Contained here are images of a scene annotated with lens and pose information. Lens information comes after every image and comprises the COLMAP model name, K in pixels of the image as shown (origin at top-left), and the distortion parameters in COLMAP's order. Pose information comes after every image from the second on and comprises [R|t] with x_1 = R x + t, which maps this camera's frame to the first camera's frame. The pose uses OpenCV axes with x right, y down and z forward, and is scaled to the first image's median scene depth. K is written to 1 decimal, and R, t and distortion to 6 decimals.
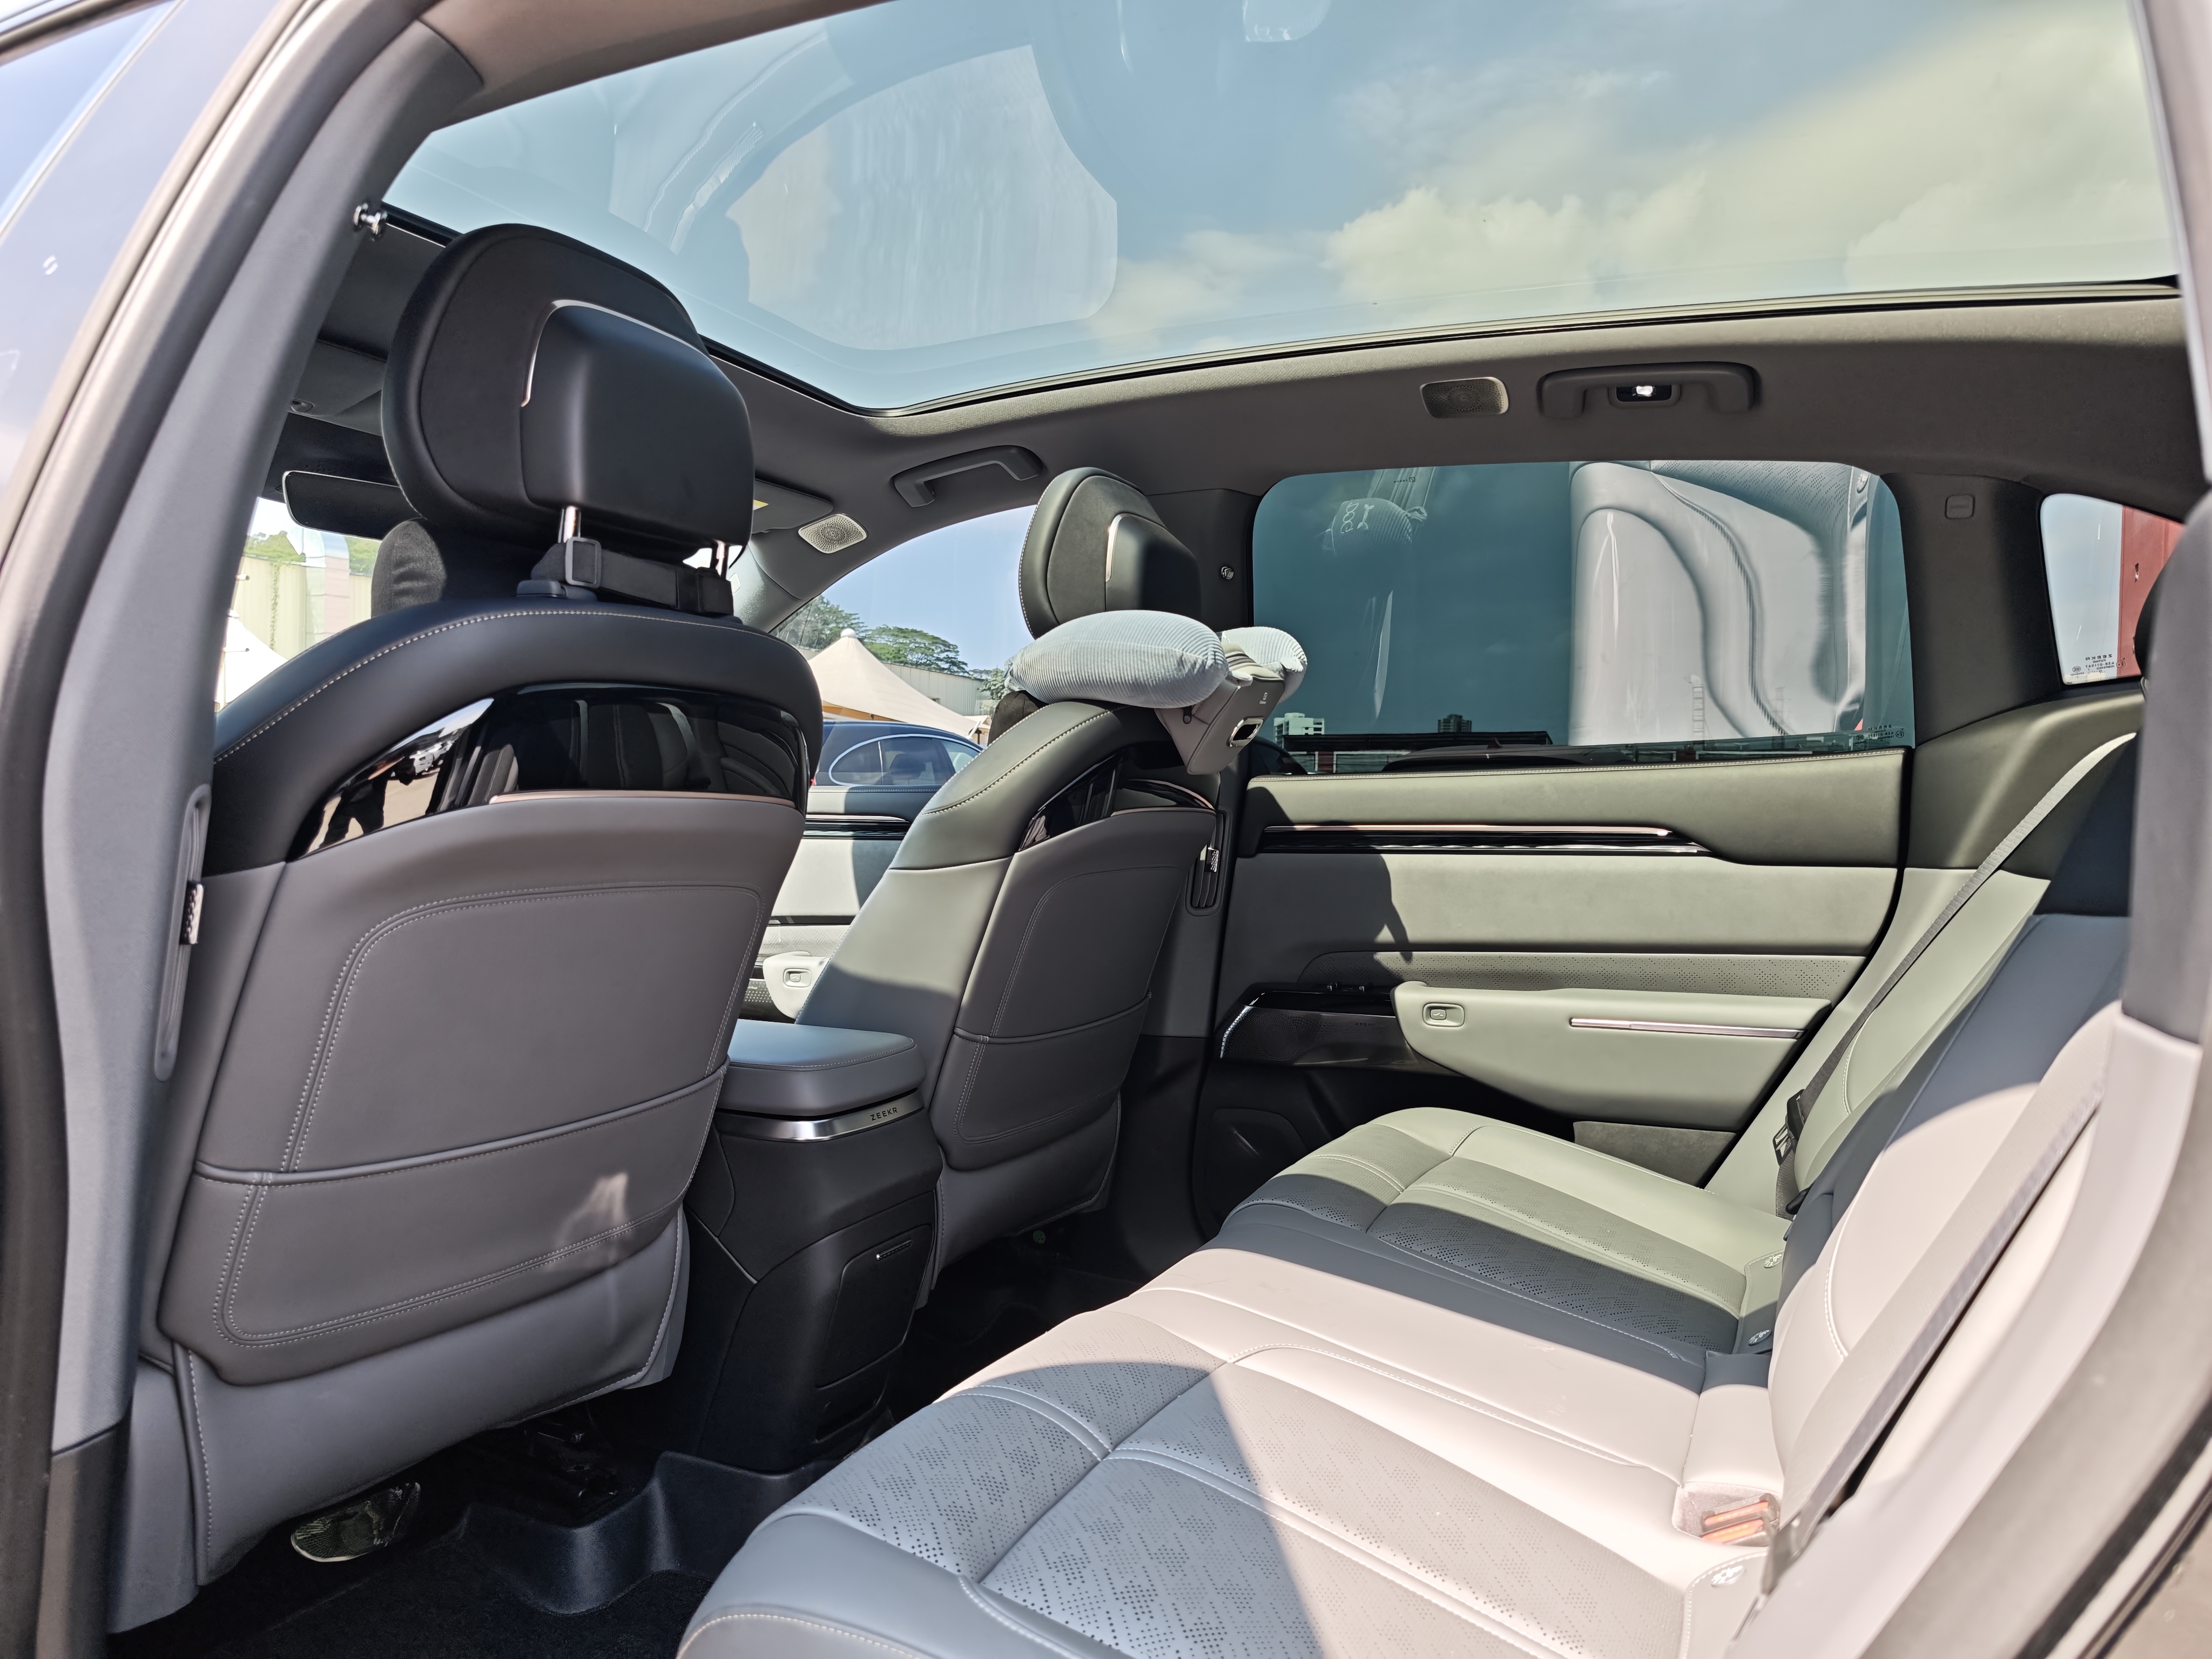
lens RADIAL K [[1457.9, 0, 1094.5], [0, 1457.9, 834.4], [0, 0, 1]] dist [0.069321, -0.101976]
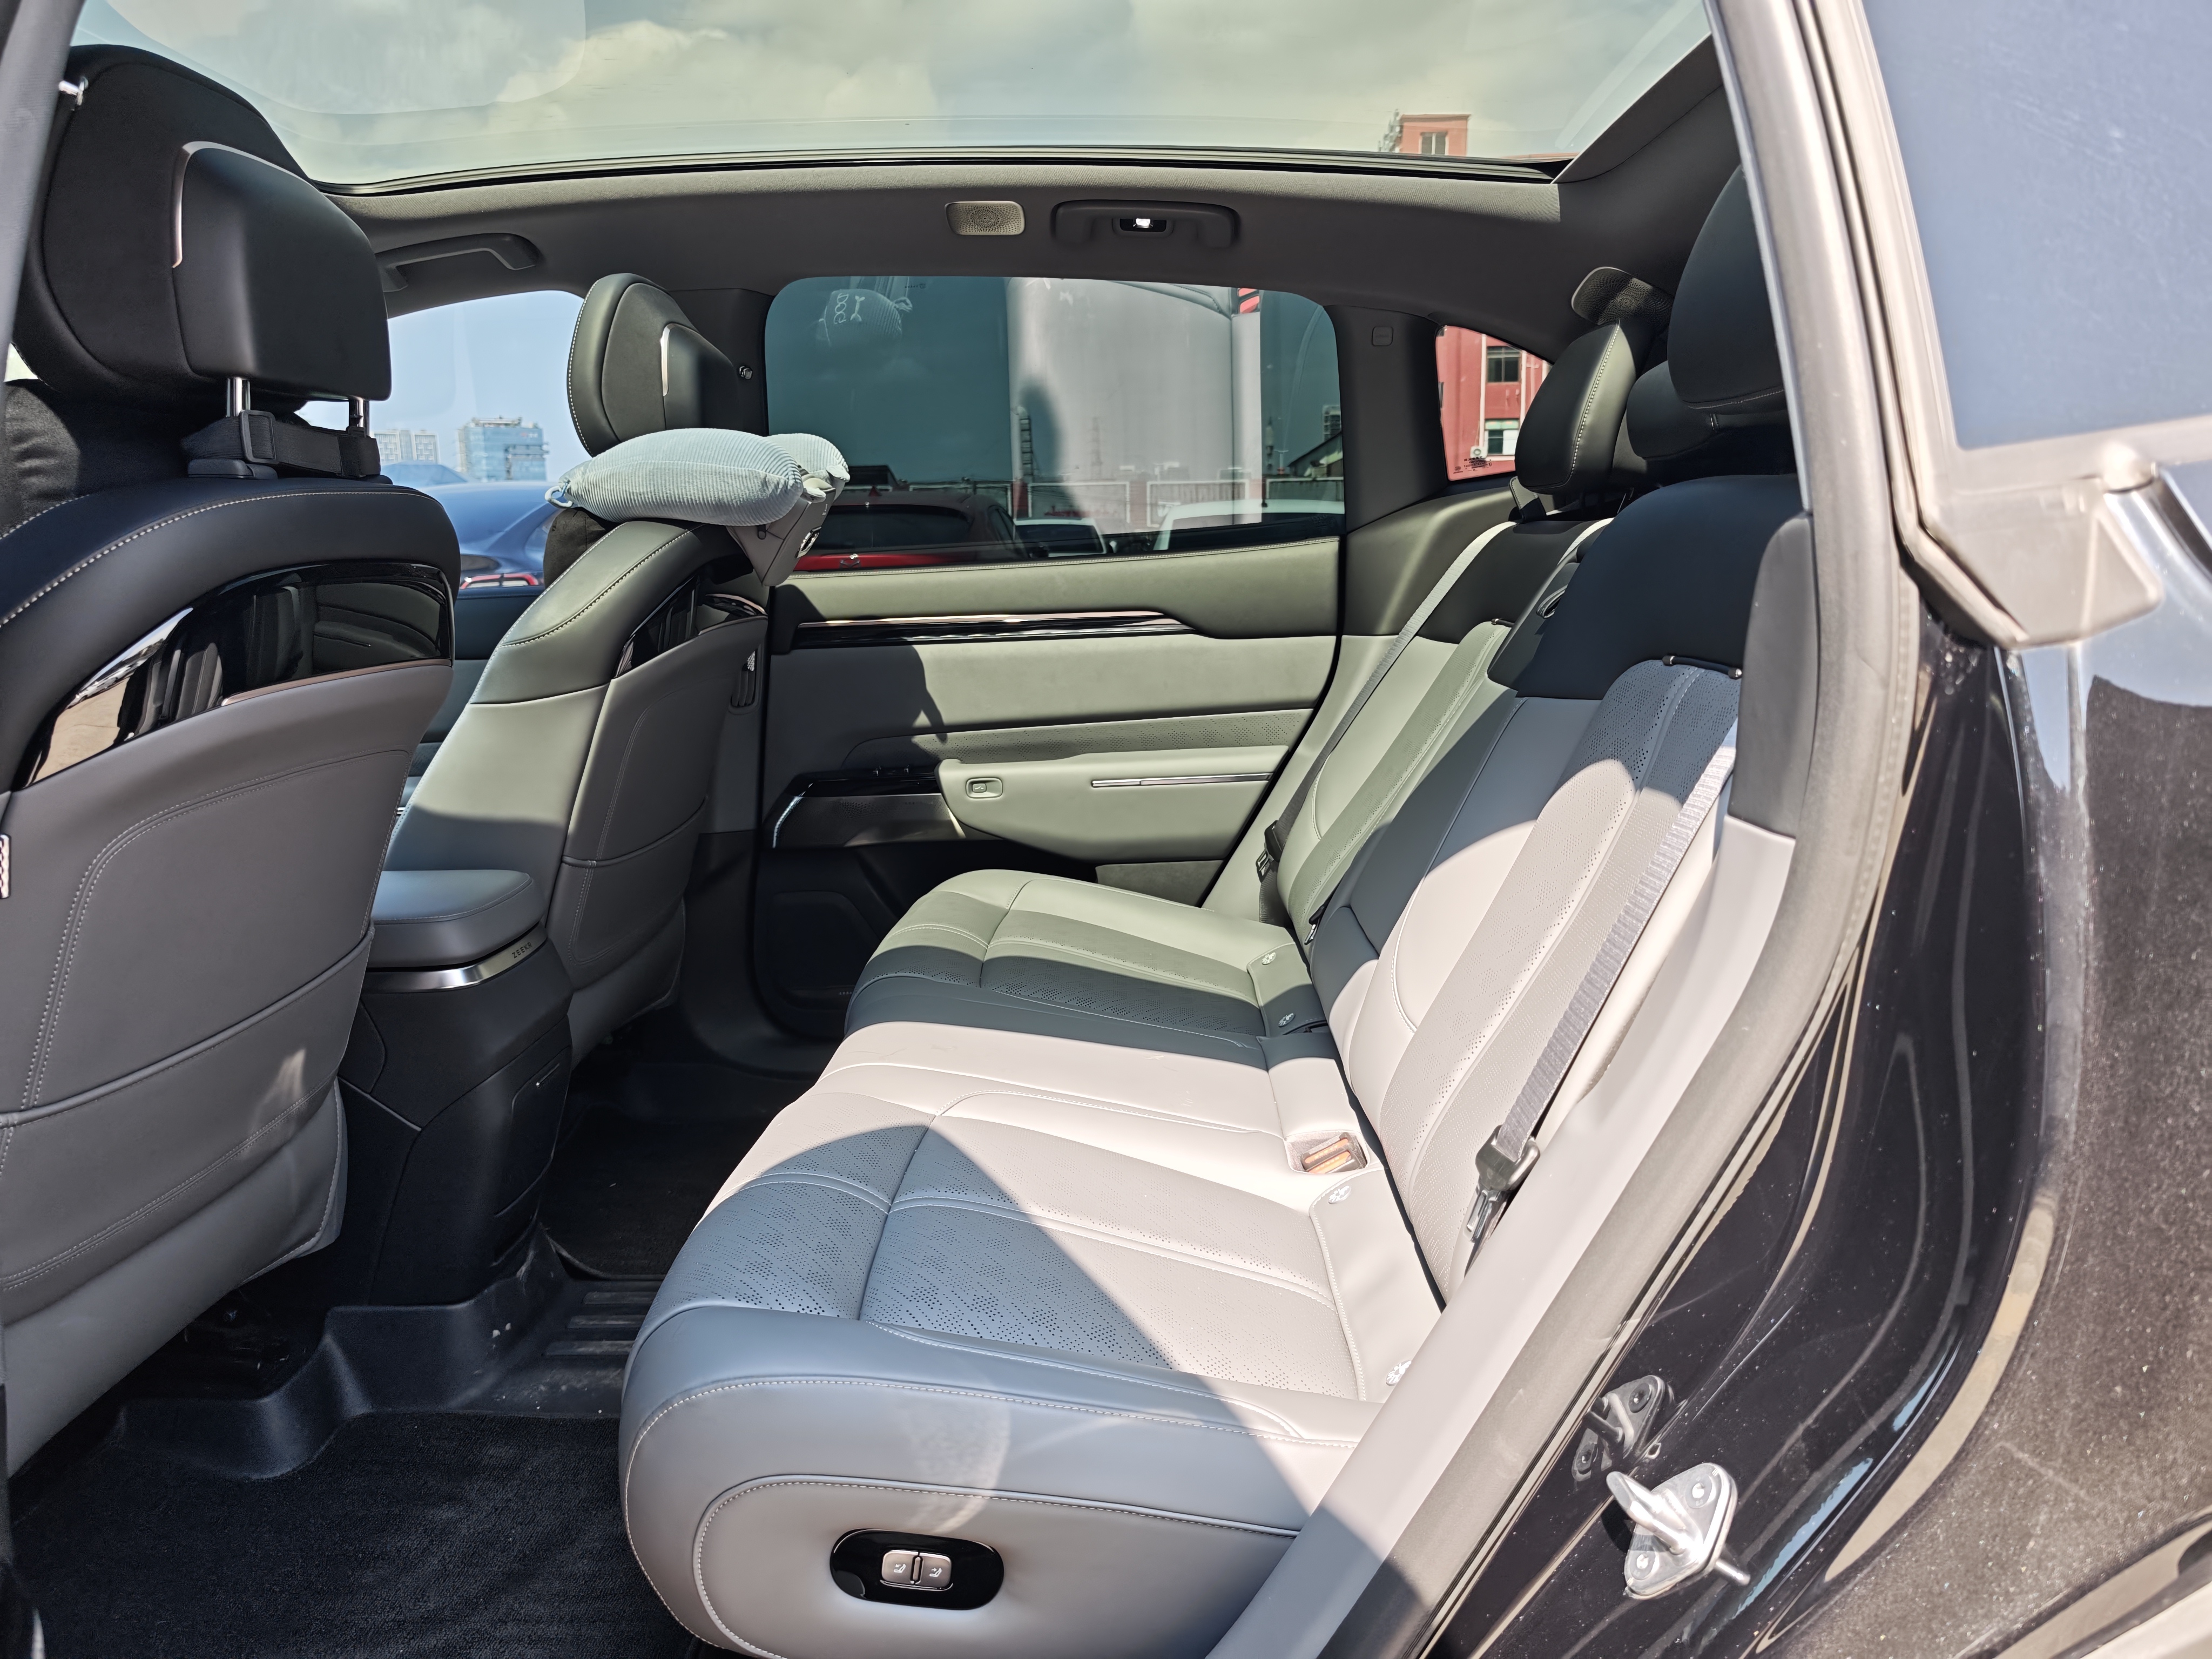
lens RADIAL K [[1407.1, 0, 1106.7], [0, 1407.1, 815.2], [0, 0, 1]] dist [0.064996, -0.069647]
pose [[0.923121, -0.106669, 0.369418, -0.096194], [0.050249, 0.985977, 0.159134, -0.029418], [-0.381212, -0.128337, 0.915536, -0.034780]]
